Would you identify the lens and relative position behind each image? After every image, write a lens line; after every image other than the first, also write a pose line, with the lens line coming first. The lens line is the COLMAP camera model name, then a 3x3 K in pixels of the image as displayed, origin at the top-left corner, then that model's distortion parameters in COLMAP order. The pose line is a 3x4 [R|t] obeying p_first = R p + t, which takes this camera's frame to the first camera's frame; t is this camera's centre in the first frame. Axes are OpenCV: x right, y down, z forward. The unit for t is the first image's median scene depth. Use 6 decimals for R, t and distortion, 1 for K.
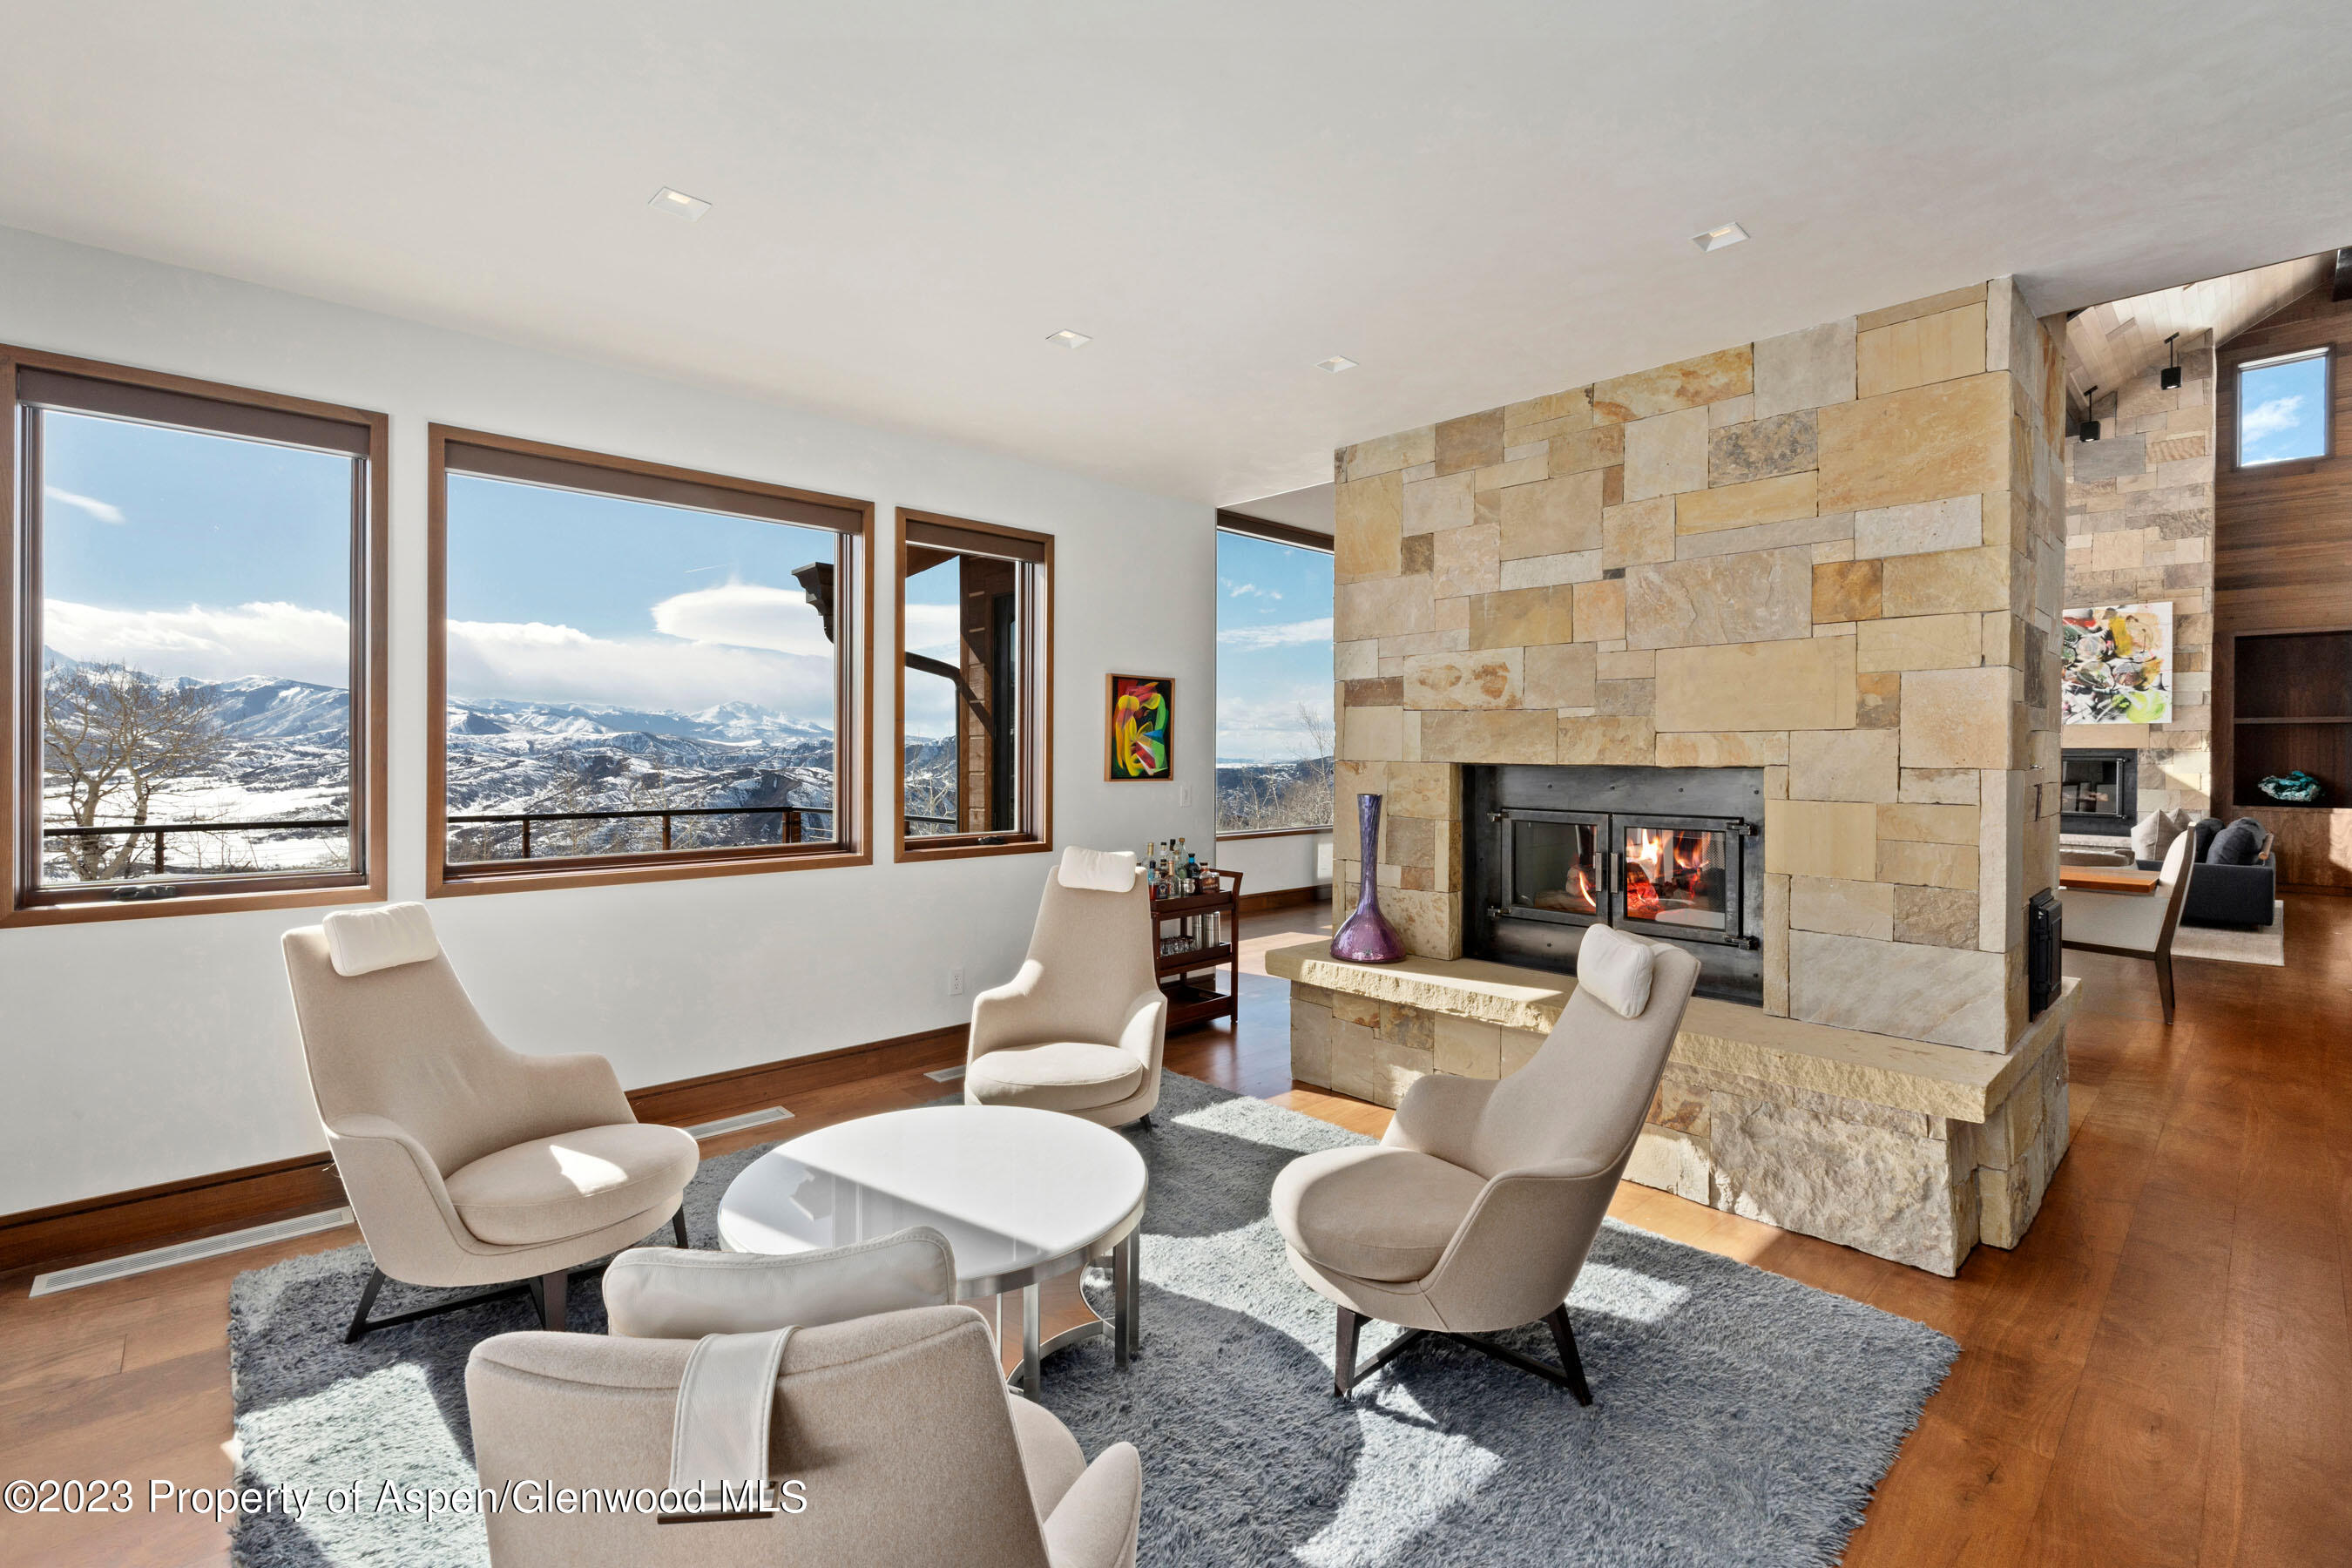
lens RADIAL K [[1035.7, 0, 1177.9], [0, 1035.7, 749.4], [0, 0, 1]] dist [-0.004296, -0.000762]
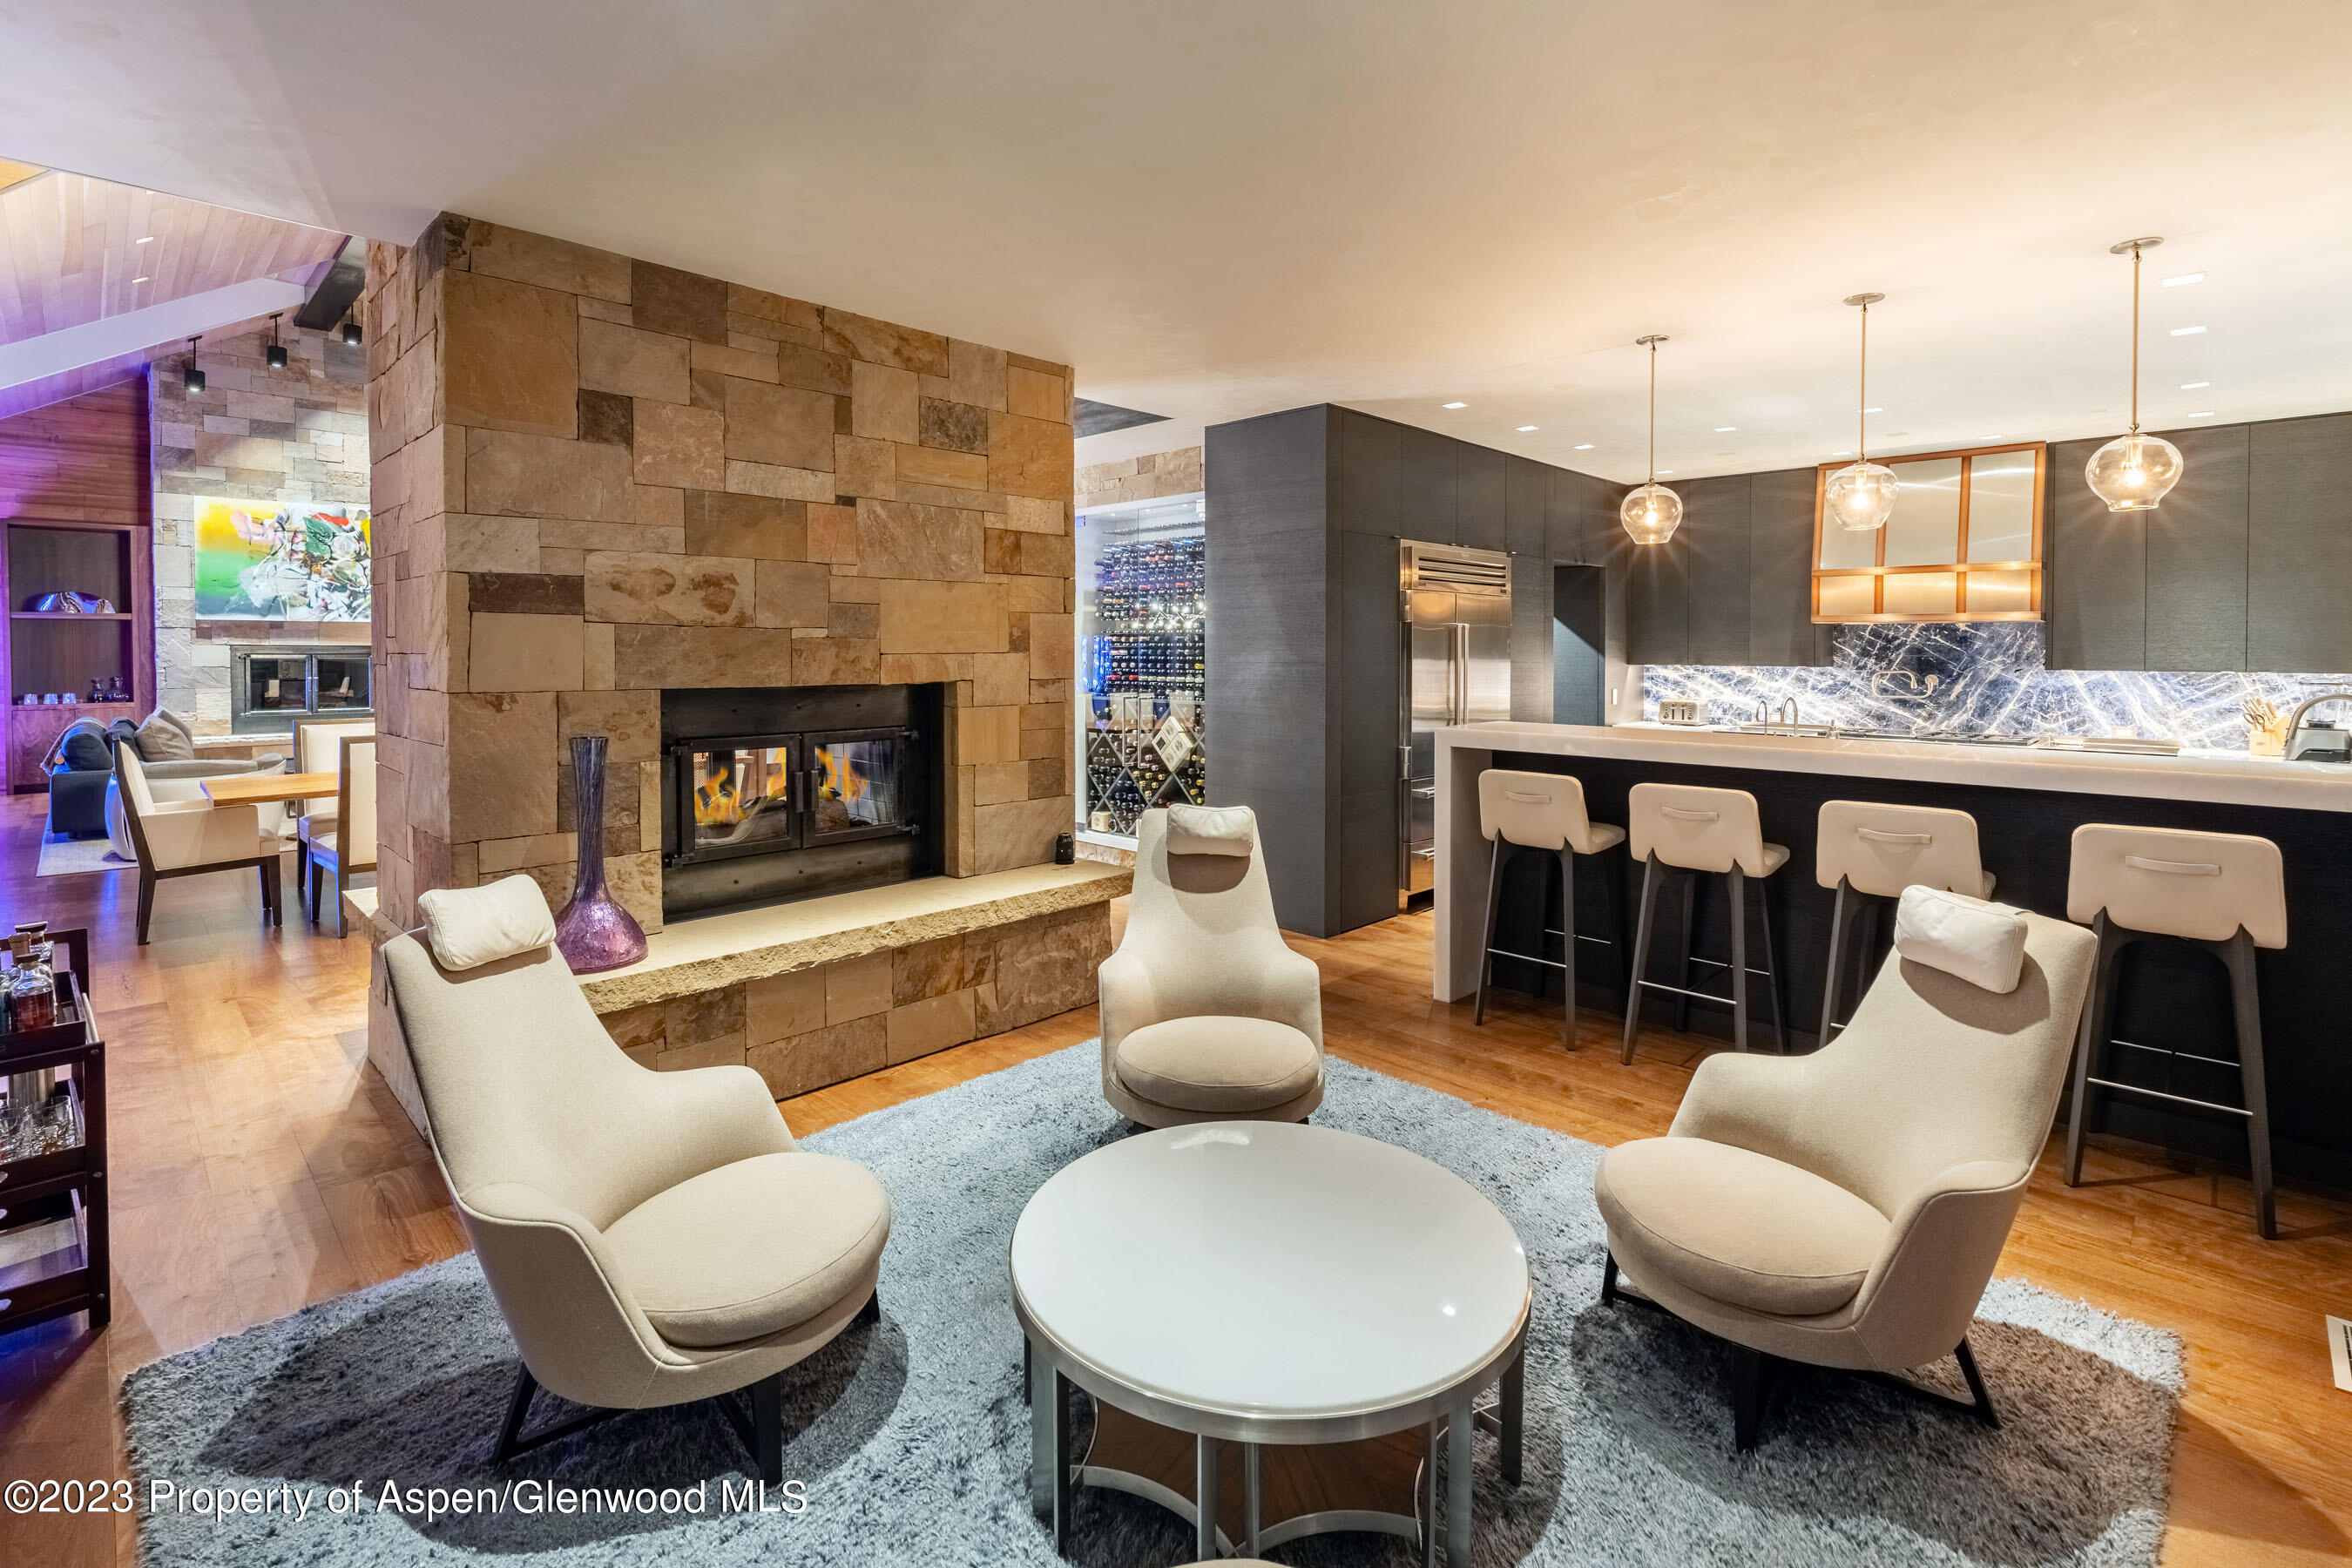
lens RADIAL K [[1083.0, 0, 1179.3], [0, 1083.0, 675.9], [0, 0, 1]] dist [-0.000135, -0.000148]
pose [[-0.049606, -0.032750, 0.998232, -0.589665], [-0.004768, 0.999459, 0.032553, -0.026598], [-0.998757, -0.003145, -0.049735, 0.615288]]
